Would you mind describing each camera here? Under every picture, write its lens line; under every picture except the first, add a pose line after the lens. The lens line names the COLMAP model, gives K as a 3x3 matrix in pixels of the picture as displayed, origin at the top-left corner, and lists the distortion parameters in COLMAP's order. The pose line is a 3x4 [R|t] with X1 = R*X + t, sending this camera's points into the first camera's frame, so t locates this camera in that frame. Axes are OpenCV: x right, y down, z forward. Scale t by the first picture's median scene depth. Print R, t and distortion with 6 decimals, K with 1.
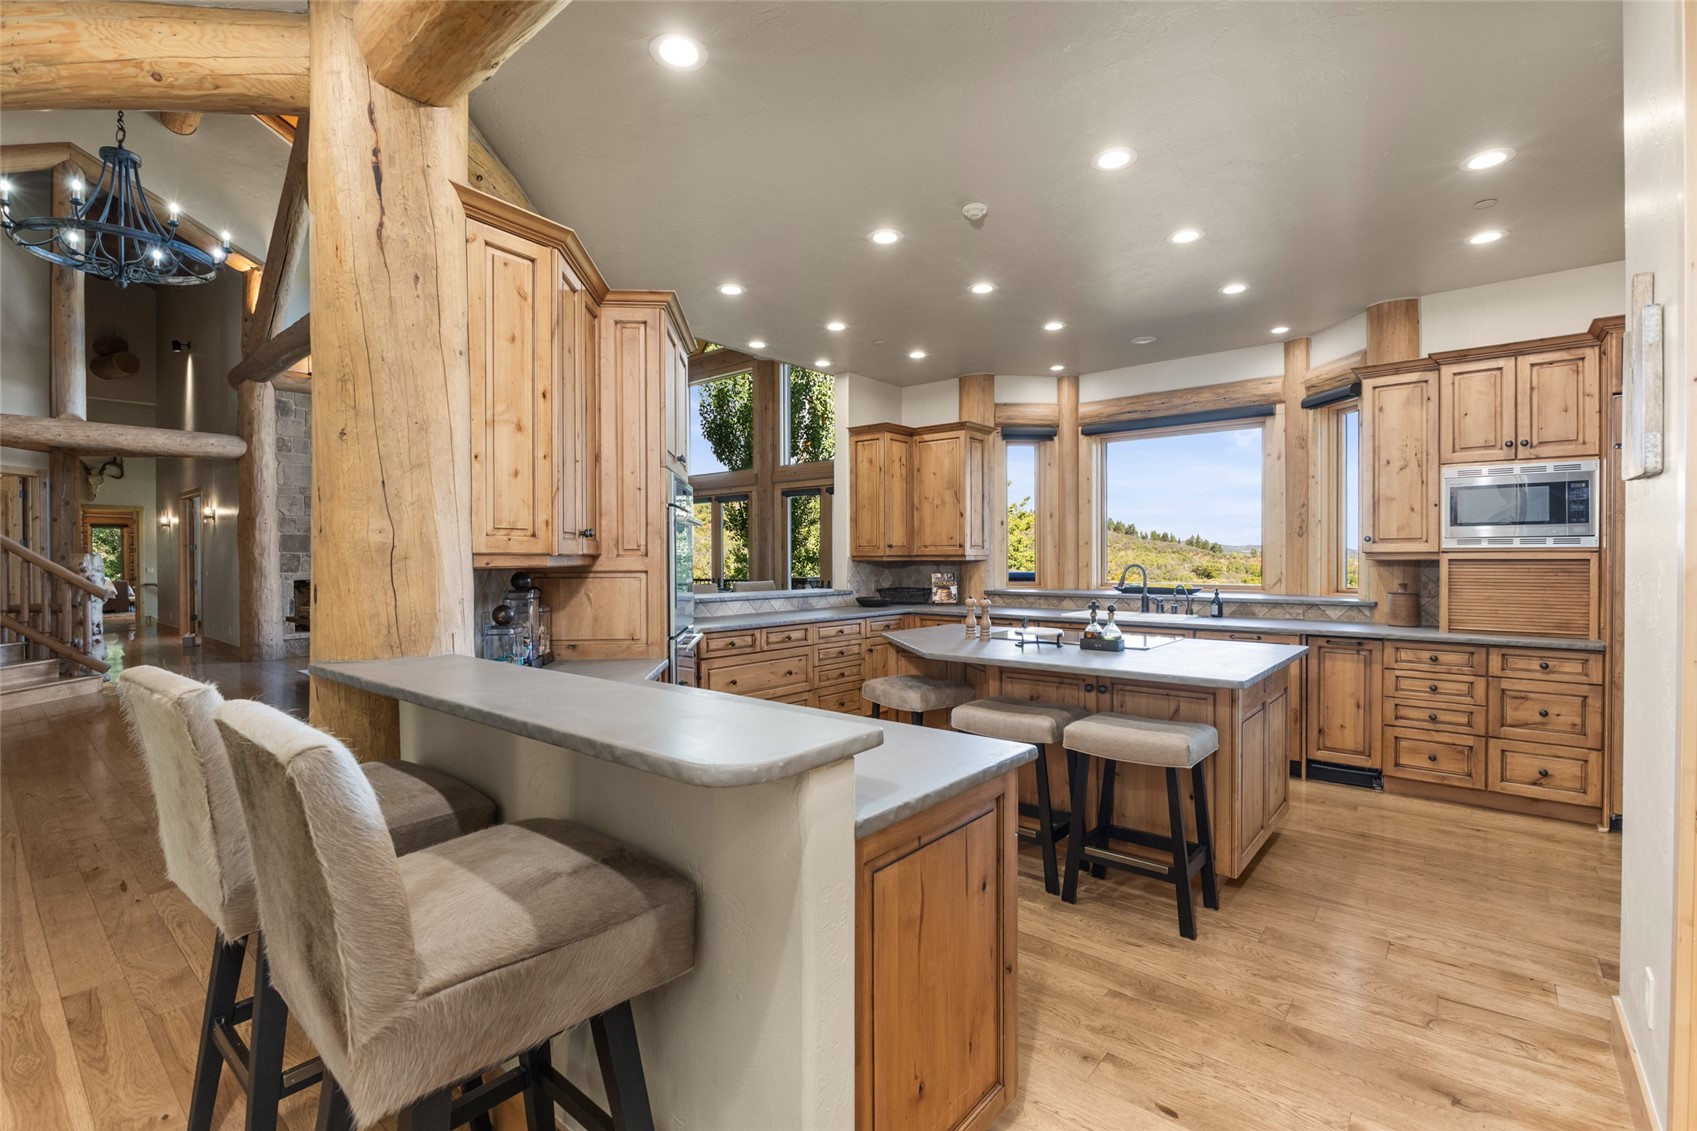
lens RADIAL K [[767.9, 0, 842.9], [0, 767.9, 560.3], [0, 0, 1]] dist [-0.010821, 0.000676]
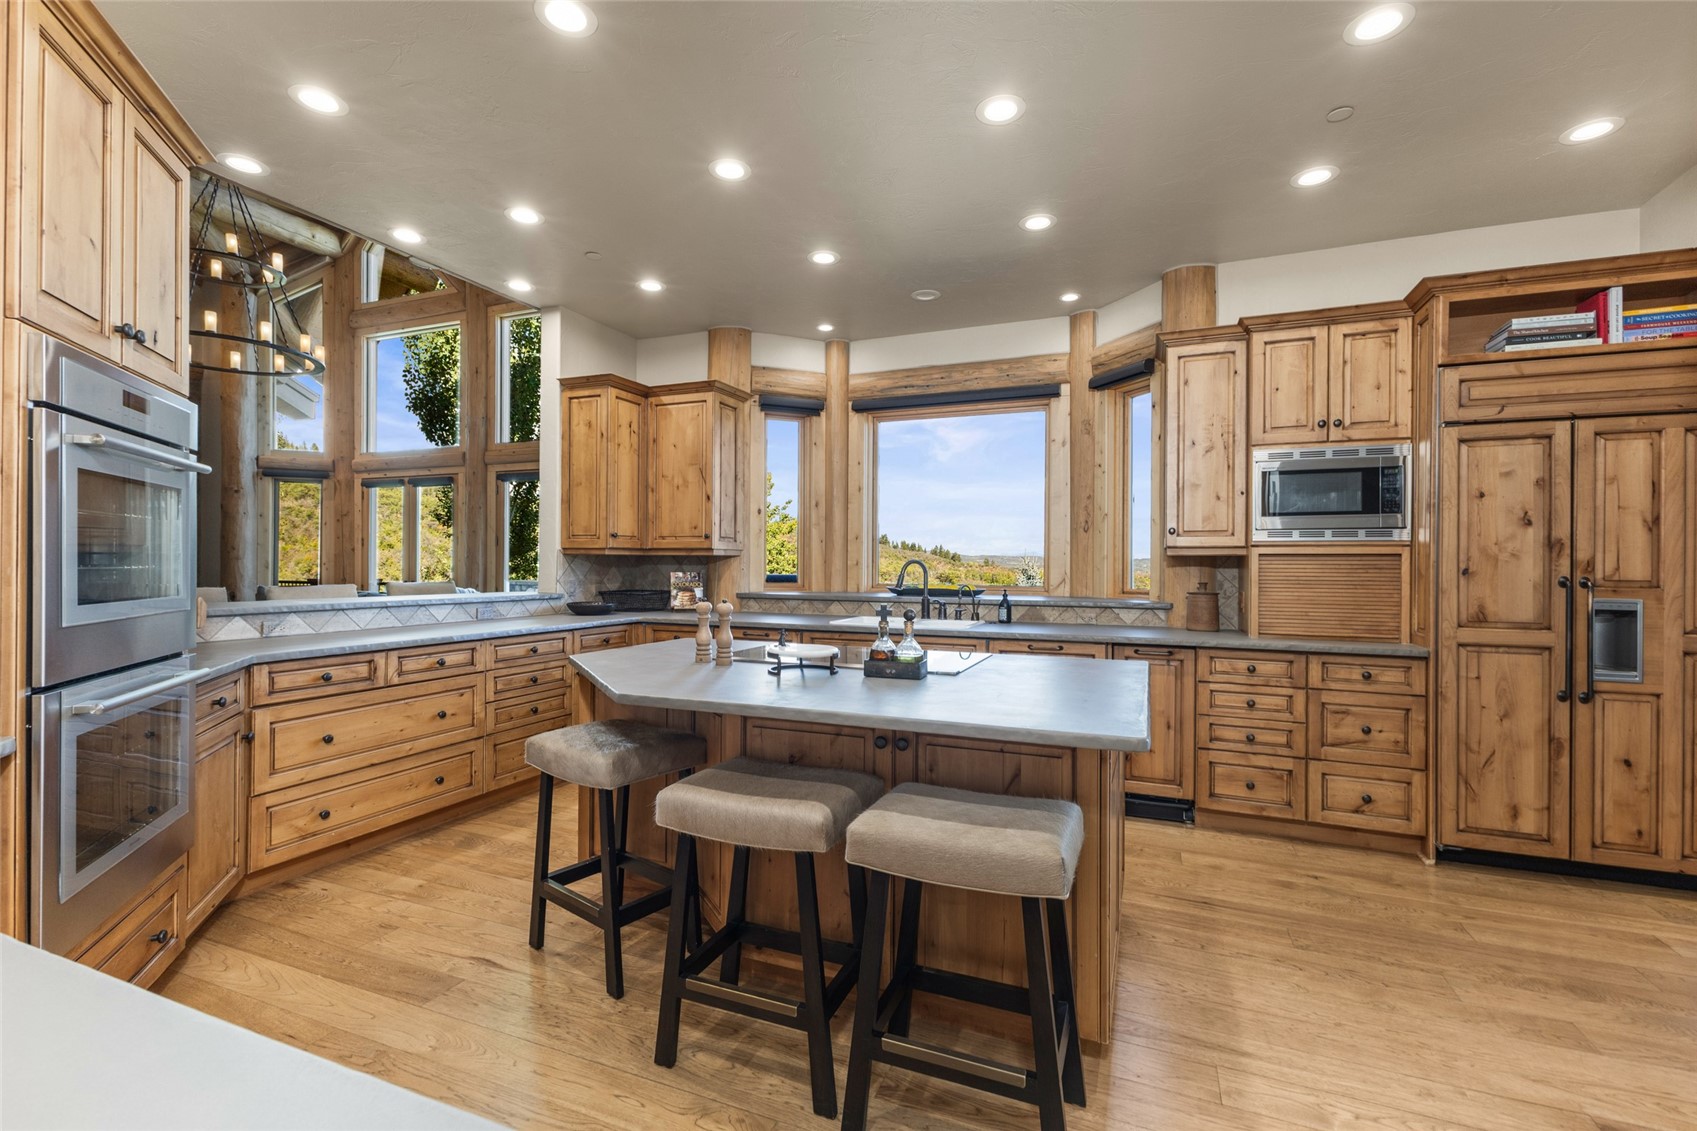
lens RADIAL K [[736.5, 0, 846.9], [0, 736.5, 563.4], [0, 0, 1]] dist [0.004301, -0.000302]
pose [[0.951367, 0.009900, 0.307900, 0.075561], [-0.007962, 0.999940, -0.007550, 0.017549], [-0.307956, 0.004732, 0.951389, 0.305883]]
